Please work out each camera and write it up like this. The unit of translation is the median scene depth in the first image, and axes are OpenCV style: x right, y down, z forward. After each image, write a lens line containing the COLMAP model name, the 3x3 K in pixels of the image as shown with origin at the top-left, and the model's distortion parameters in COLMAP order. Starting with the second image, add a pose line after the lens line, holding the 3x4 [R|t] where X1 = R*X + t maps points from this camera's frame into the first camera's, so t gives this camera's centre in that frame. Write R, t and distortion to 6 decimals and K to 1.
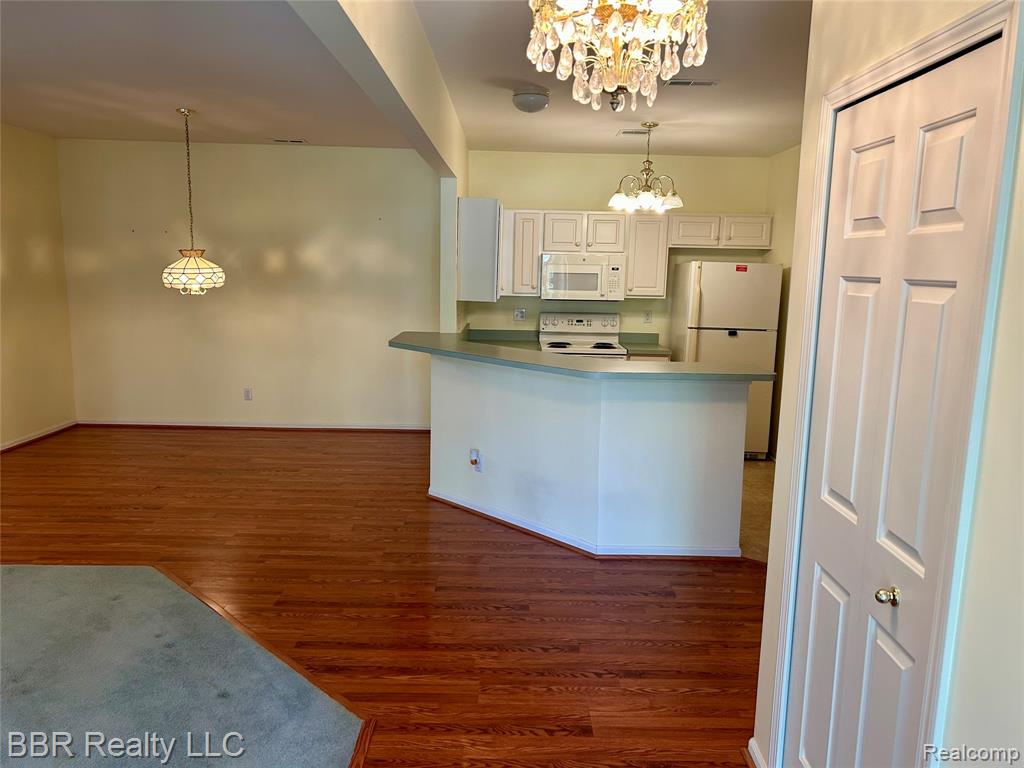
lens RADIAL K [[767.9, 0, 512.0], [0, 767.9, 384.0], [0, 0, 1]] dist [0.073276, -0.115076]
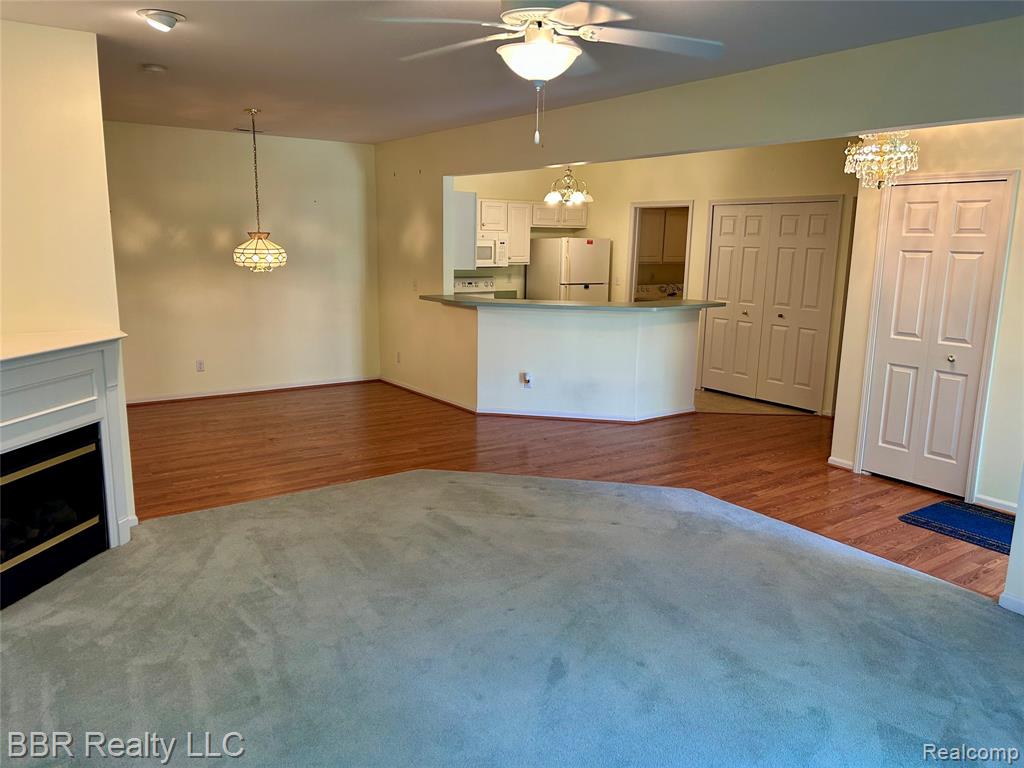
lens RADIAL K [[767.9, 0, 512.0], [0, 767.9, 384.0], [0, 0, 1]] dist [0.073276, -0.115076]
pose [[0.824034, -0.115020, 0.554742, -0.670166], [0.090788, 0.993329, 0.071097, 0.001559], [-0.559219, -0.008222, 0.828979, -0.137465]]
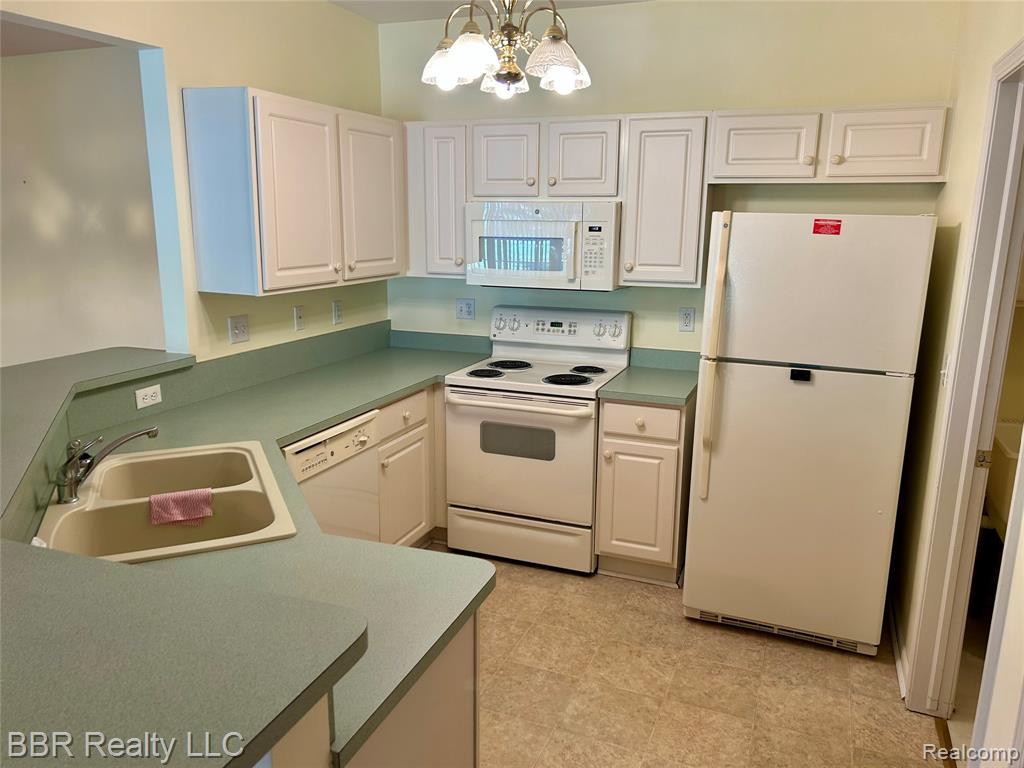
lens RADIAL K [[767.9, 0, 512.0], [0, 767.9, 384.0], [0, 0, 1]] dist [0.073276, -0.115076]
pose [[0.926460, 0.068881, -0.370037, 0.299453], [-0.049088, 0.996827, 0.062656, -0.080956], [0.373179, -0.039884, 0.926902, 0.531047]]
